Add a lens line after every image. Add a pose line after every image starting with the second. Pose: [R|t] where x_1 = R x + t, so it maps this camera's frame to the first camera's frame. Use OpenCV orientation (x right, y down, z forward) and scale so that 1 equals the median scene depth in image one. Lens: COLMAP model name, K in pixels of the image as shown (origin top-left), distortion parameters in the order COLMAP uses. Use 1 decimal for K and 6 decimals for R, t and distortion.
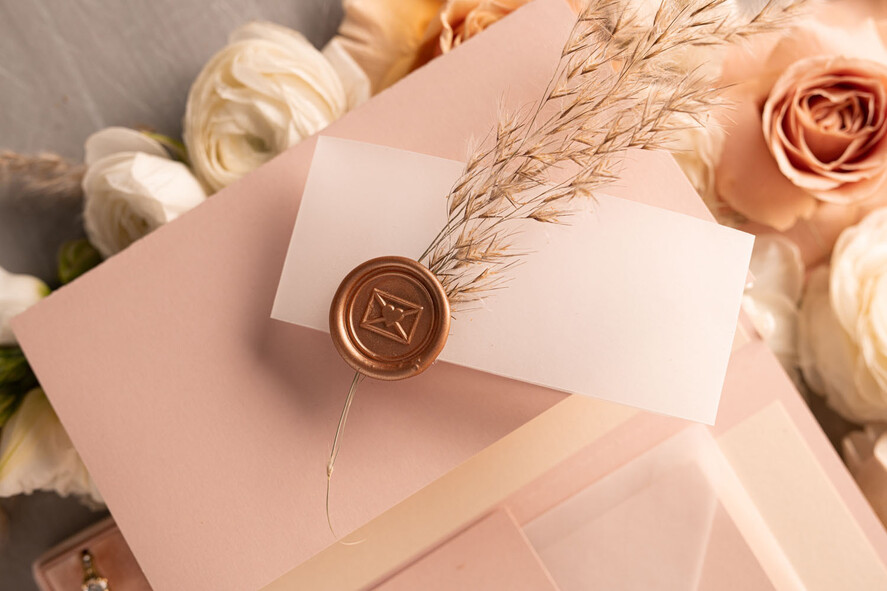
lens RADIAL K [[1267.9, 0, 443.5], [0, 1267.9, 295.5], [0, 0, 1]] dist [-0.050005, -0.057451]
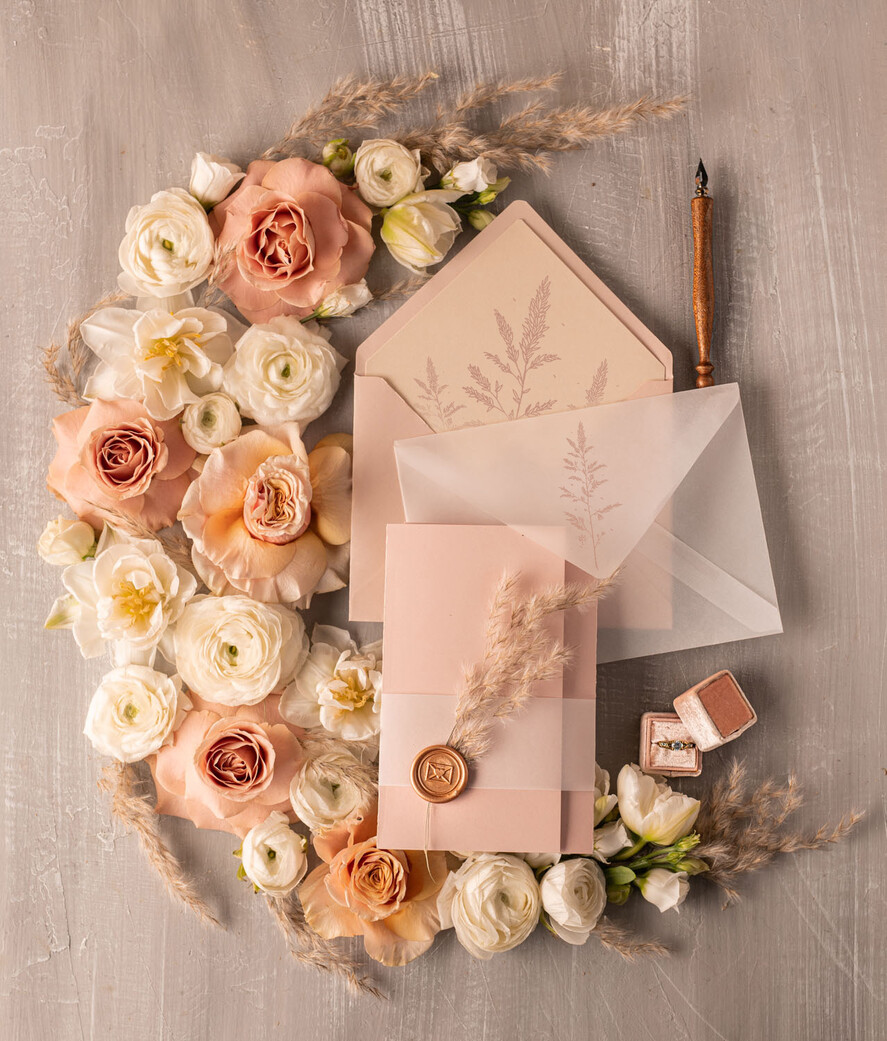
lens RADIAL K [[1719.1, 0, 439.1], [0, 1719.1, 552.0], [0, 0, 1]] dist [-0.012279, -0.041973]
pose [[-0.872291, -0.488758, -0.014937, 0.239075], [0.485612, -0.869450, 0.090762, 0.052833], [-0.057348, 0.071917, 0.995761, -1.636913]]
